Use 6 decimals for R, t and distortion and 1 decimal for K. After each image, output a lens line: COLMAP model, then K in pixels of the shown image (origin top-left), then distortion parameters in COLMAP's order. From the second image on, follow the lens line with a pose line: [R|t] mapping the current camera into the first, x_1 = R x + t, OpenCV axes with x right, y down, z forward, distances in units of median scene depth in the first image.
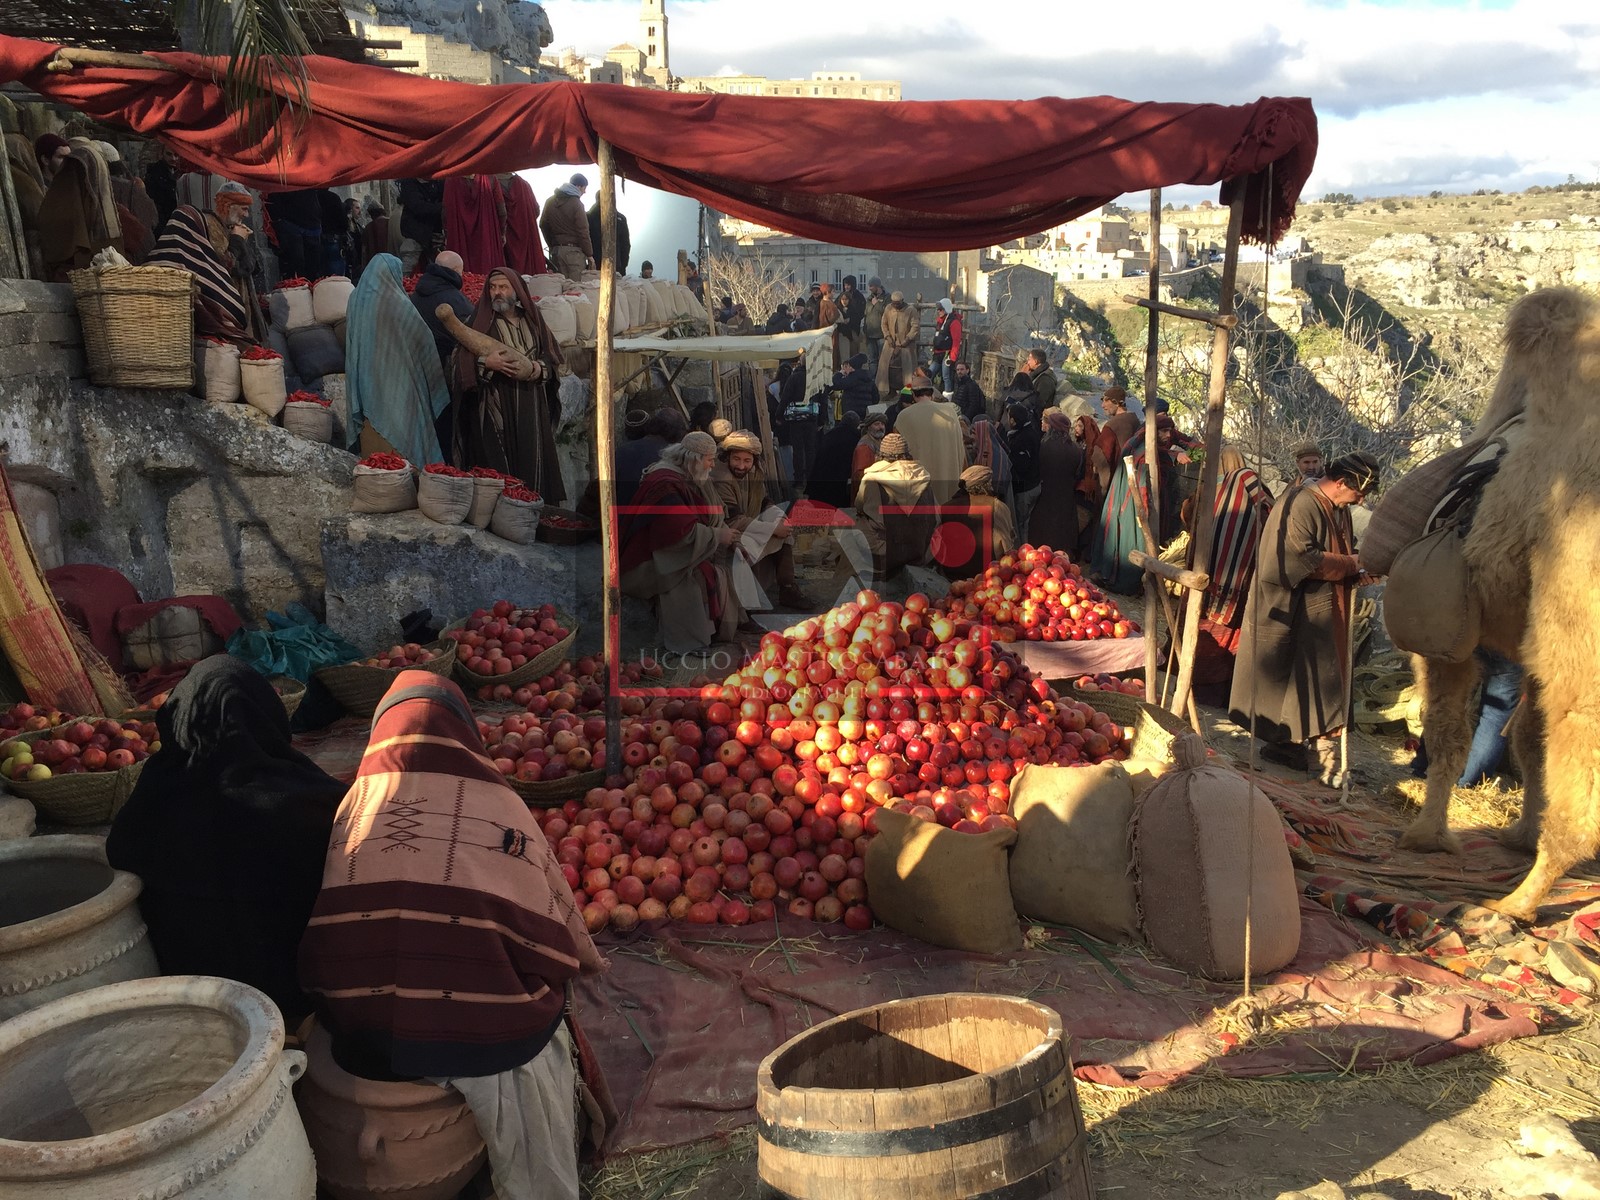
lens RADIAL K [[1332.8, 0, 796.8], [0, 1332.8, 587.8], [0, 0, 1]] dist [0.030824, -0.011923]
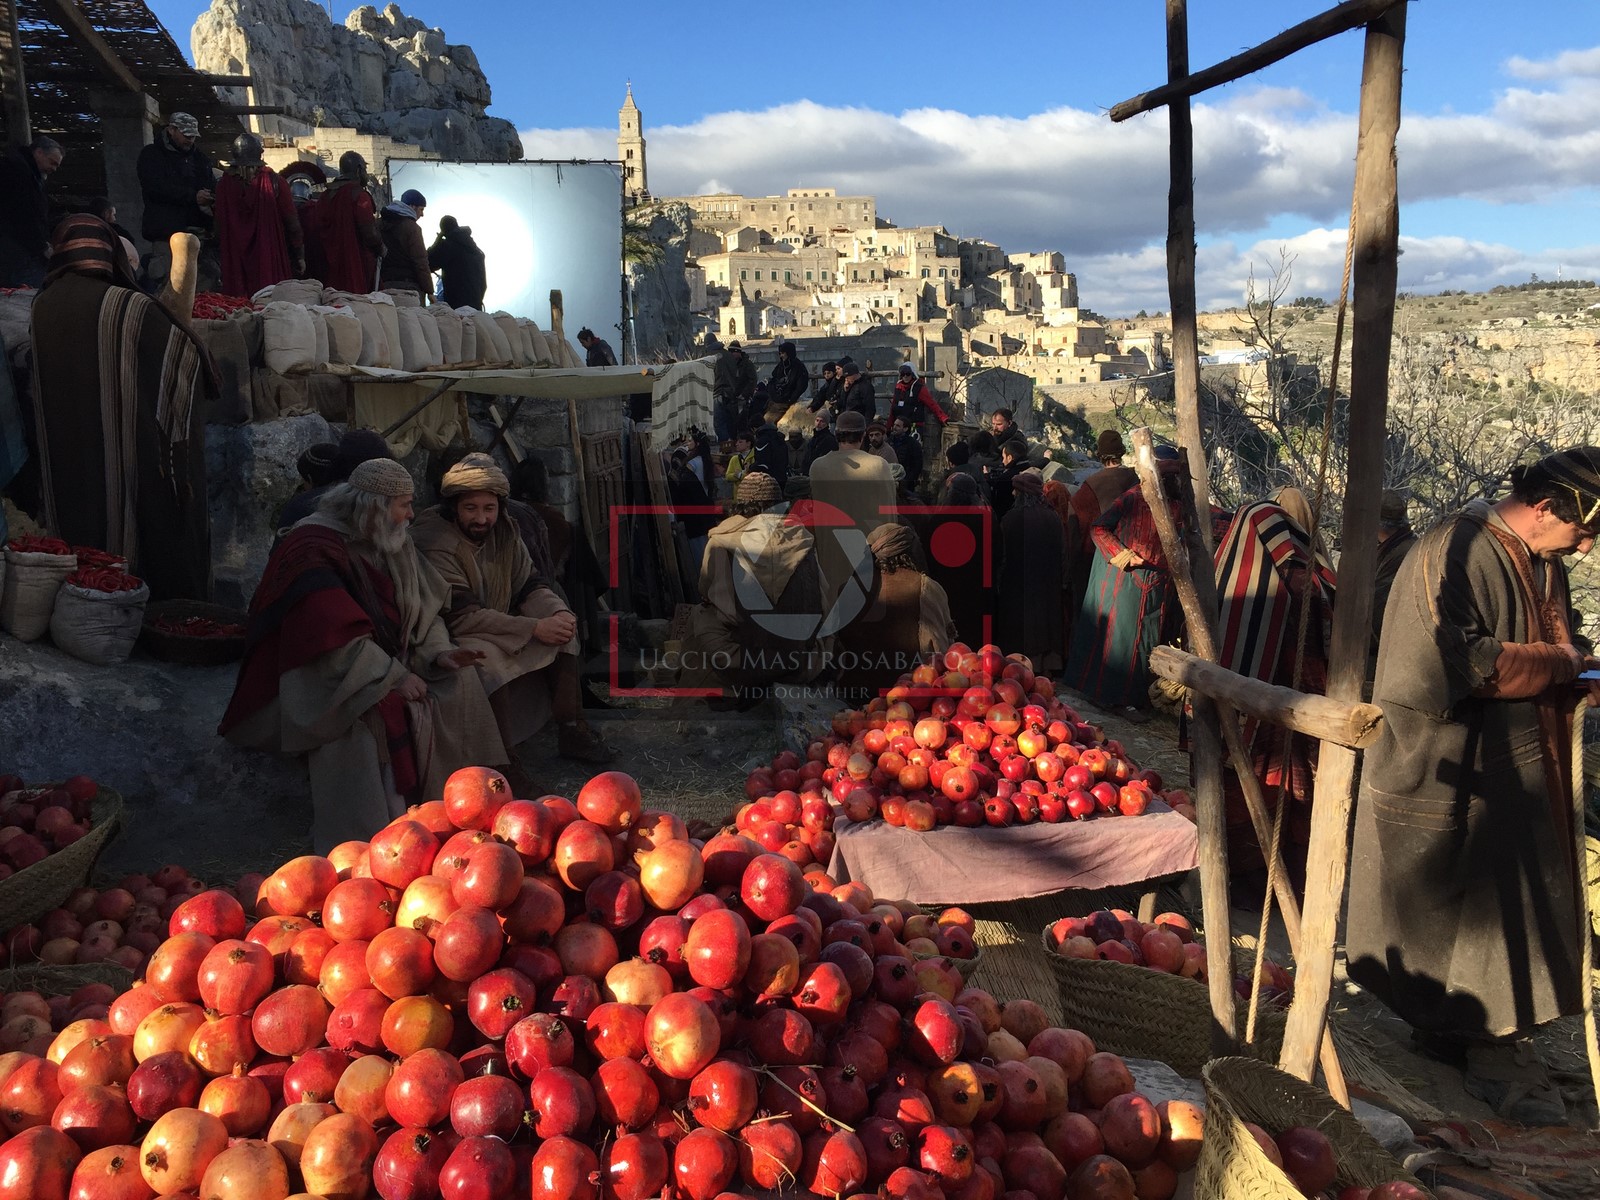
lens RADIAL K [[1332.8, 0, 815.3], [0, 1332.8, 587.0], [0, 0, 1]] dist [0.030824, -0.011923]
pose [[0.999496, -0.023285, 0.021572, 0.092815], [0.024997, 0.996250, -0.082828, -0.010174], [-0.019563, 0.083325, 0.996330, 0.404234]]
